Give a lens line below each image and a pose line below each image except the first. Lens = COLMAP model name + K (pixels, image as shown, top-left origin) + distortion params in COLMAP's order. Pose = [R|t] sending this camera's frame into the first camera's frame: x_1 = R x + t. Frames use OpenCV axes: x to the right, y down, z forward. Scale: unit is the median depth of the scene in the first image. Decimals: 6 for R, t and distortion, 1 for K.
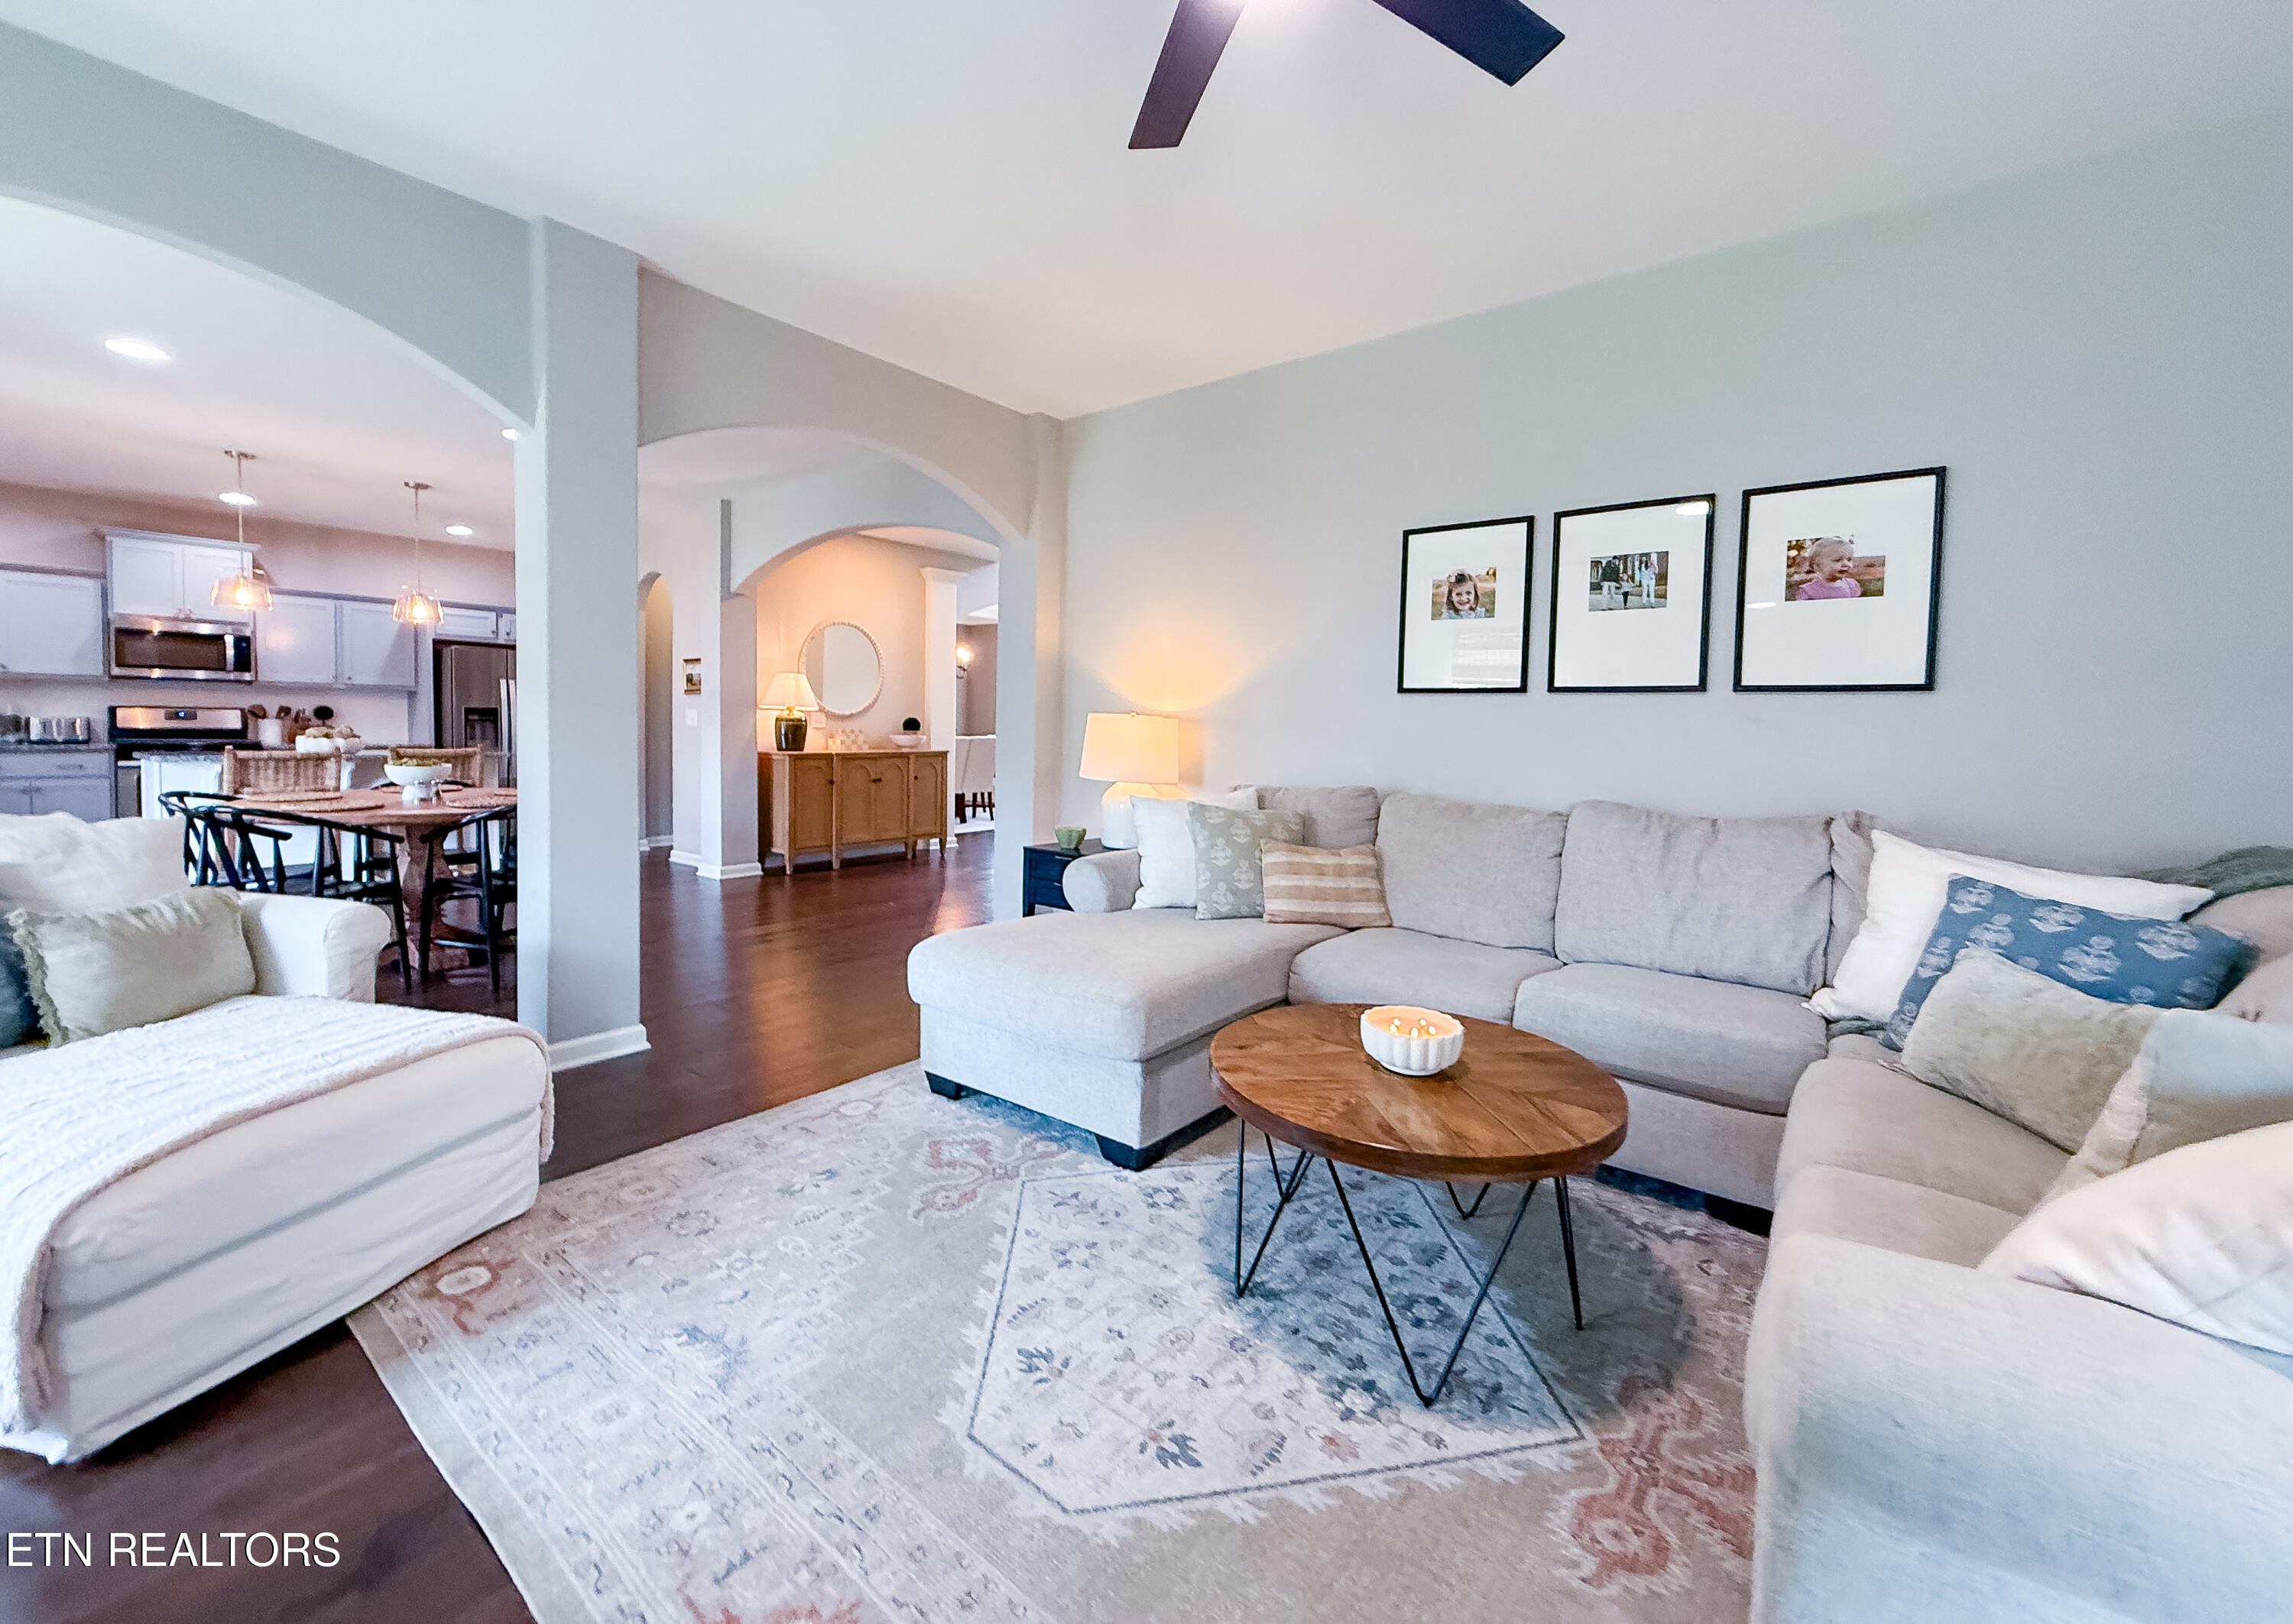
lens RADIAL K [[897.3, 0, 1091.3], [0, 897.3, 750.7], [0, 0, 1]] dist [0.000828, -0.000233]
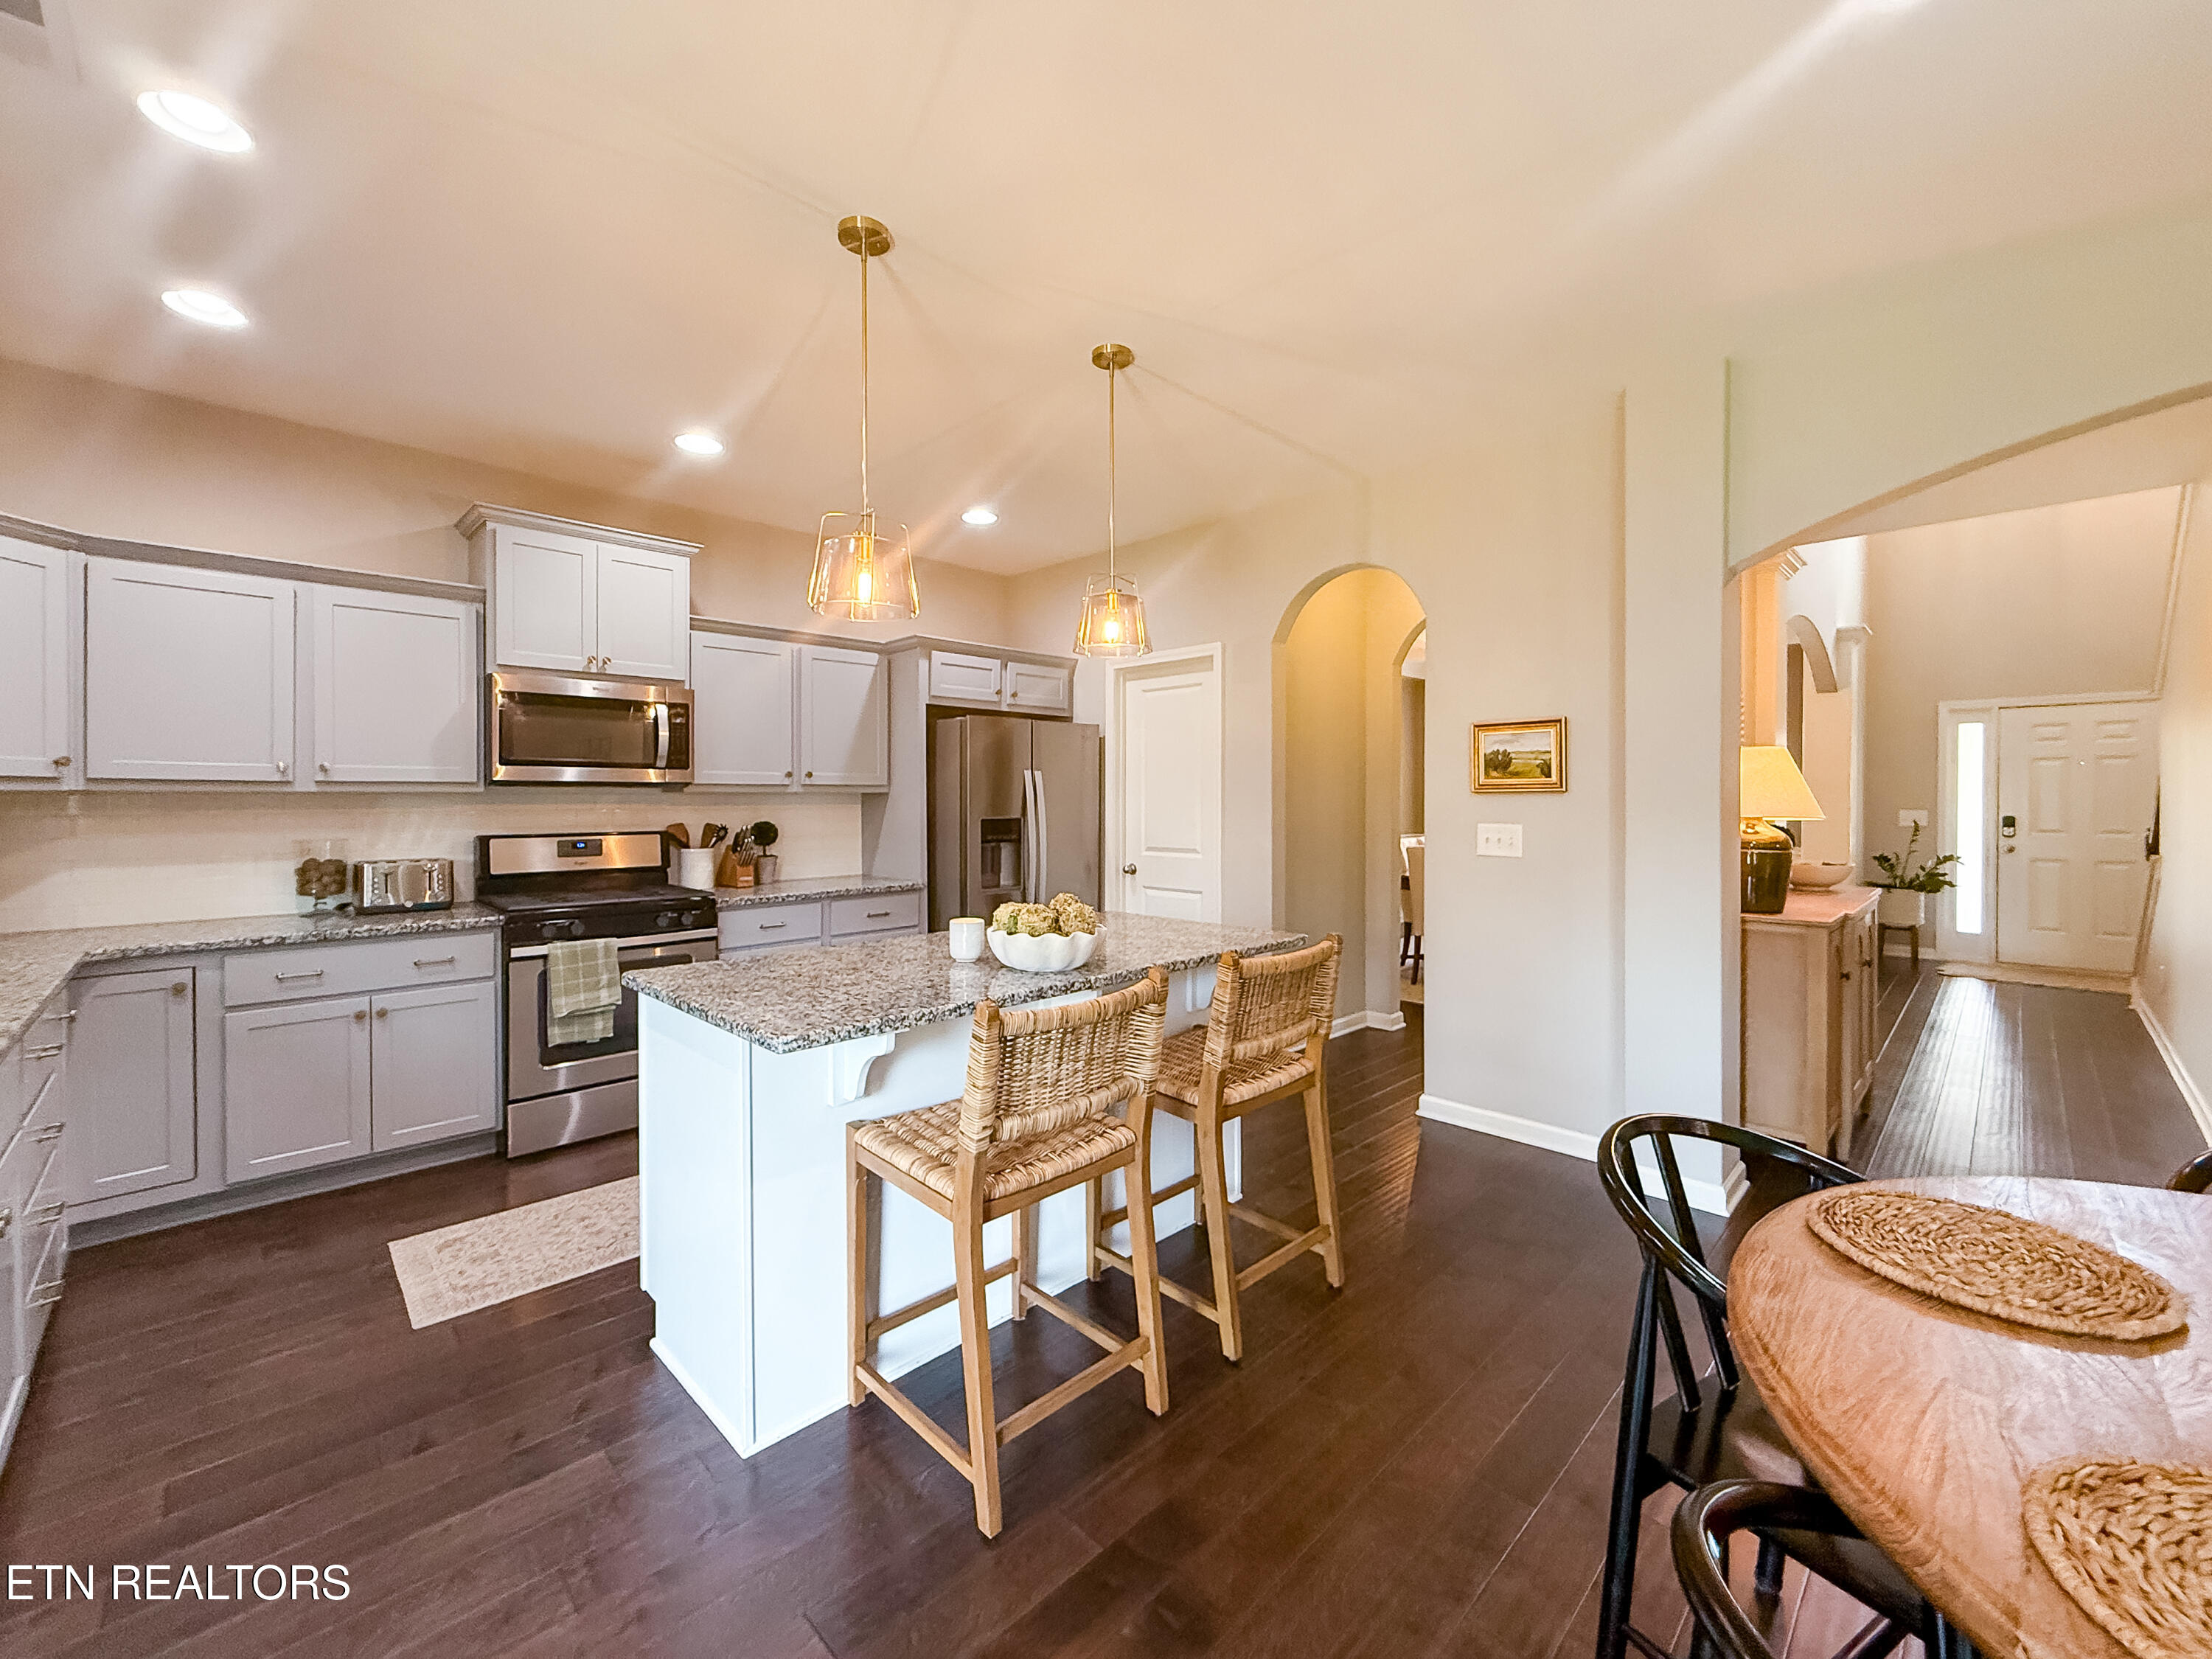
lens RADIAL K [[904.7, 0, 1082.4], [0, 904.7, 786.4], [0, 0, 1]] dist [-0.001193, 0.000540]
pose [[0.992862, -0.019095, -0.117731, -1.427713], [0.014321, 0.999046, -0.041262, -0.112575], [0.118407, 0.039281, 0.992188, 1.073374]]
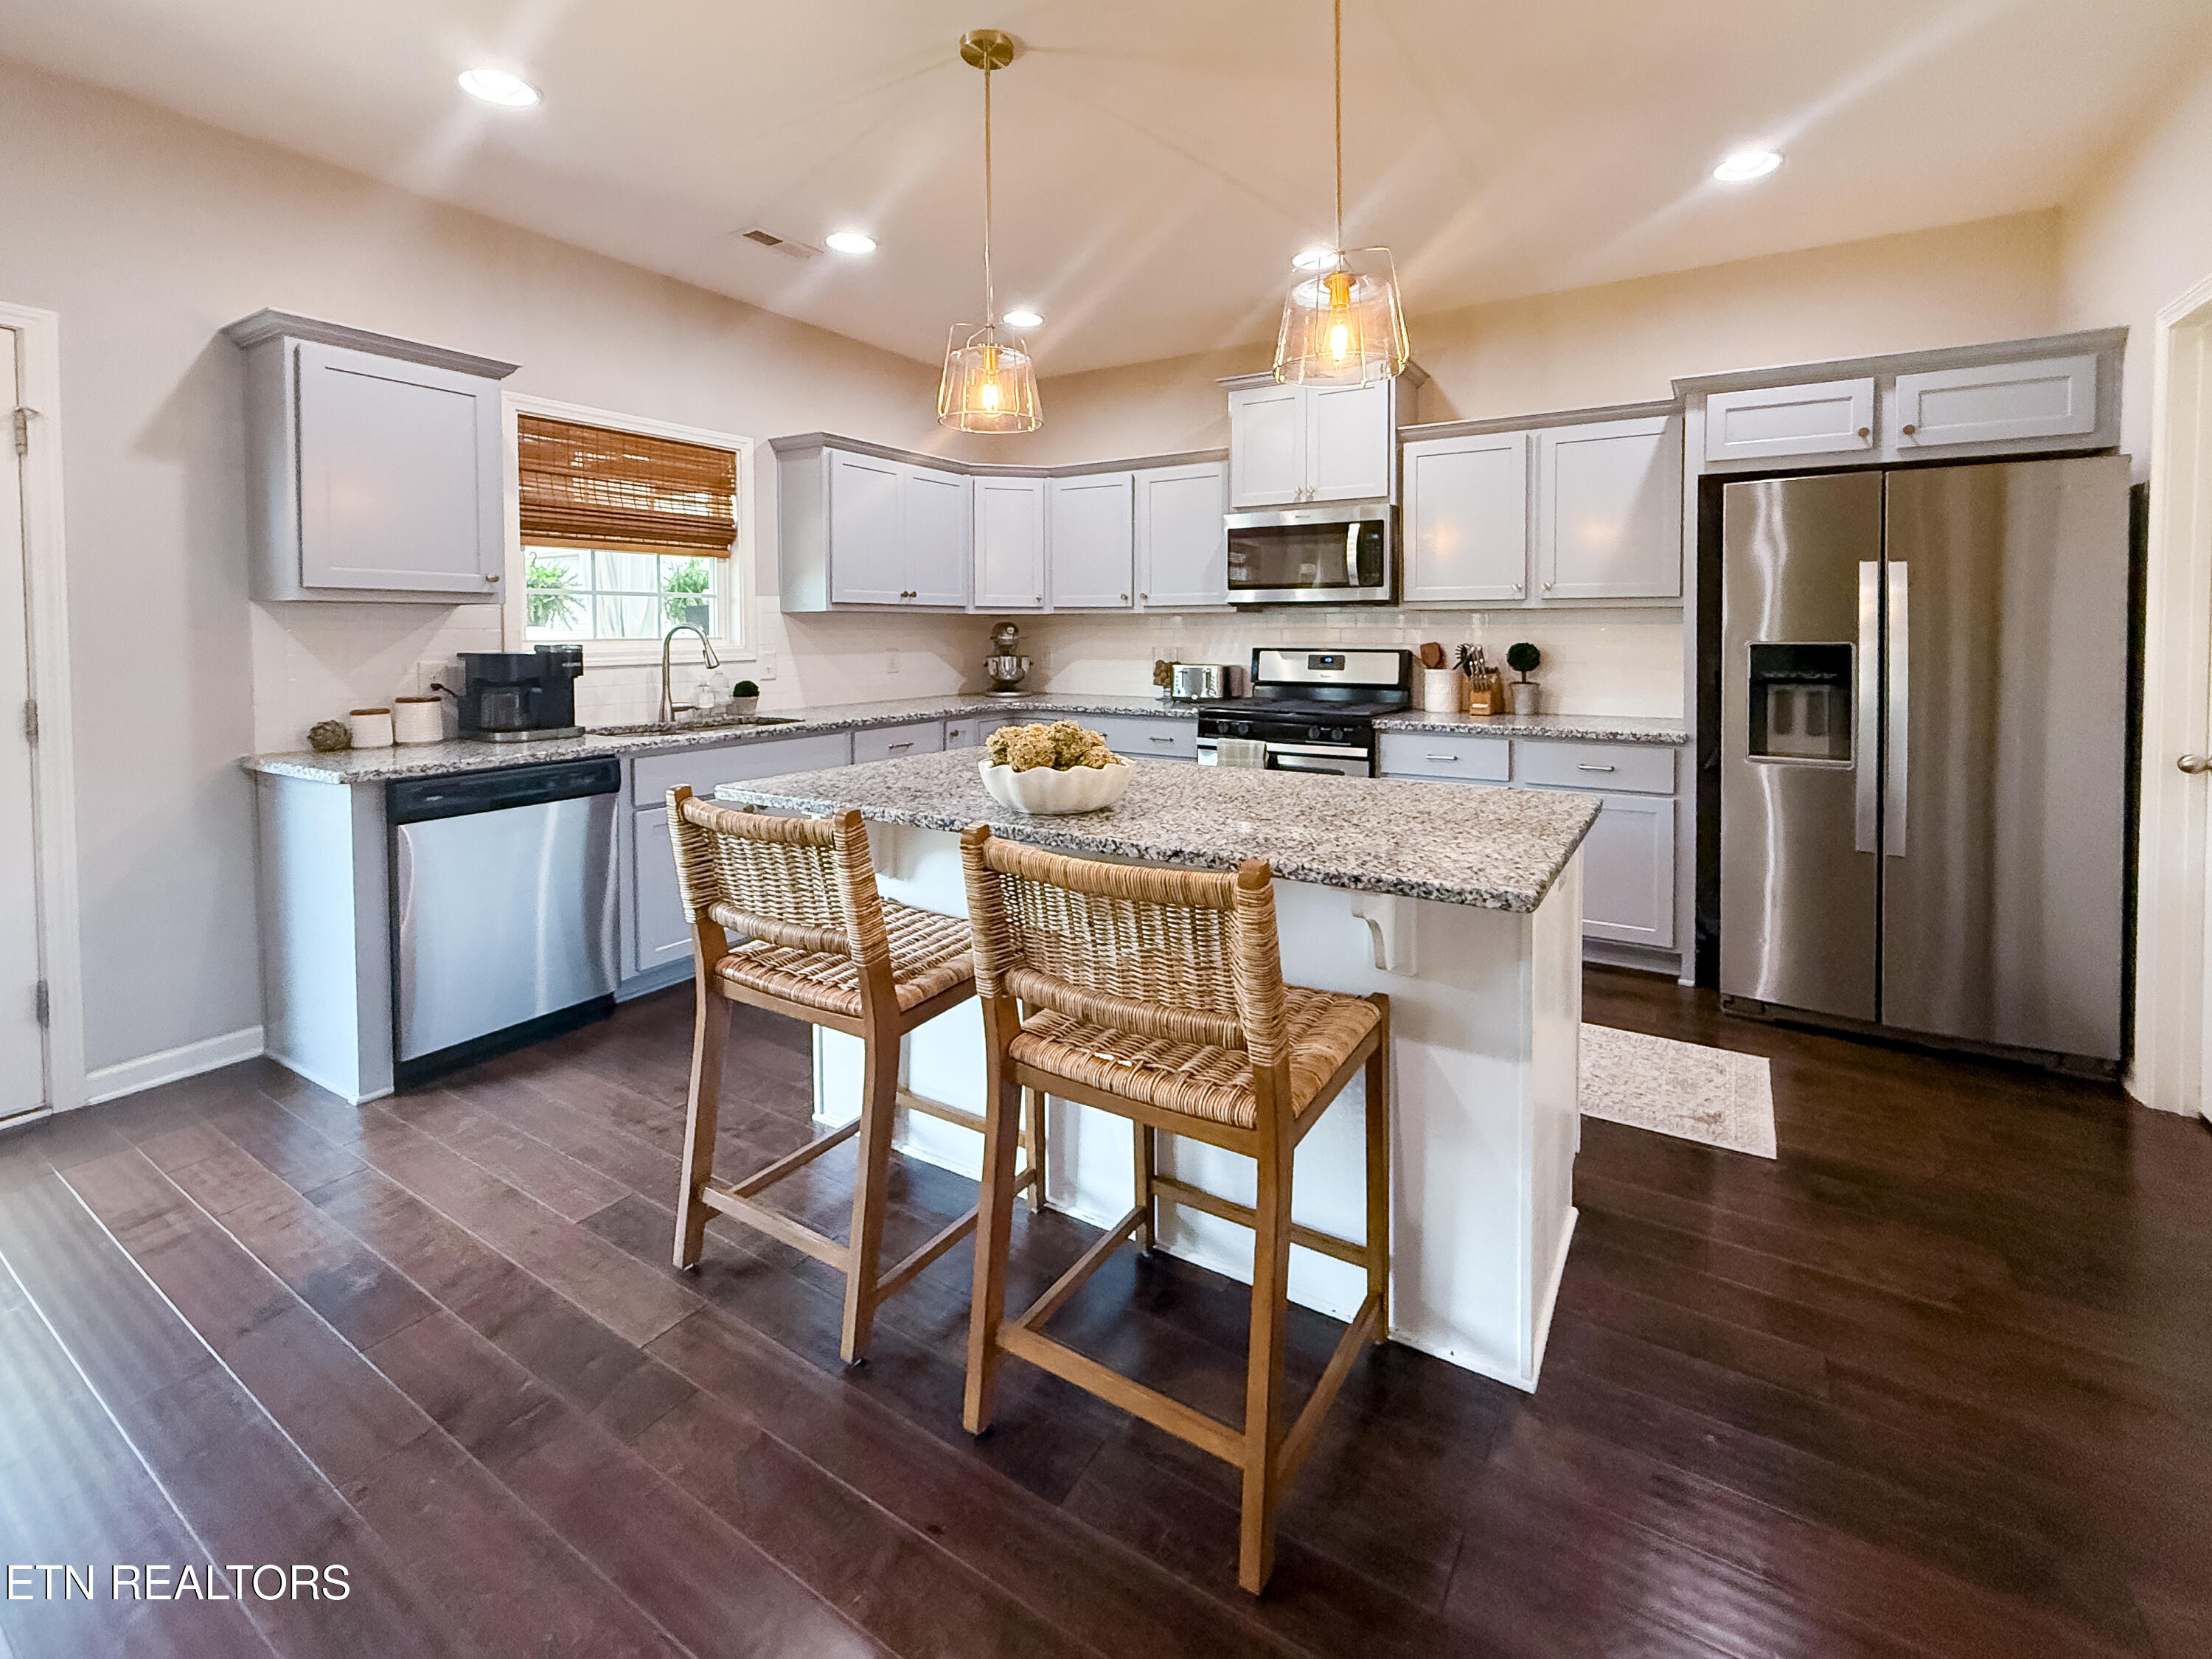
lens RADIAL K [[878.4, 0, 1153.8], [0, 878.4, 652.3], [0, 0, 1]] dist [-0.034269, 0.000444]
pose [[0.136700, 0.006901, -0.990588, -0.969212], [-0.024486, 0.999694, 0.003586, -0.102794], [0.990310, 0.023765, 0.136827, 1.797857]]
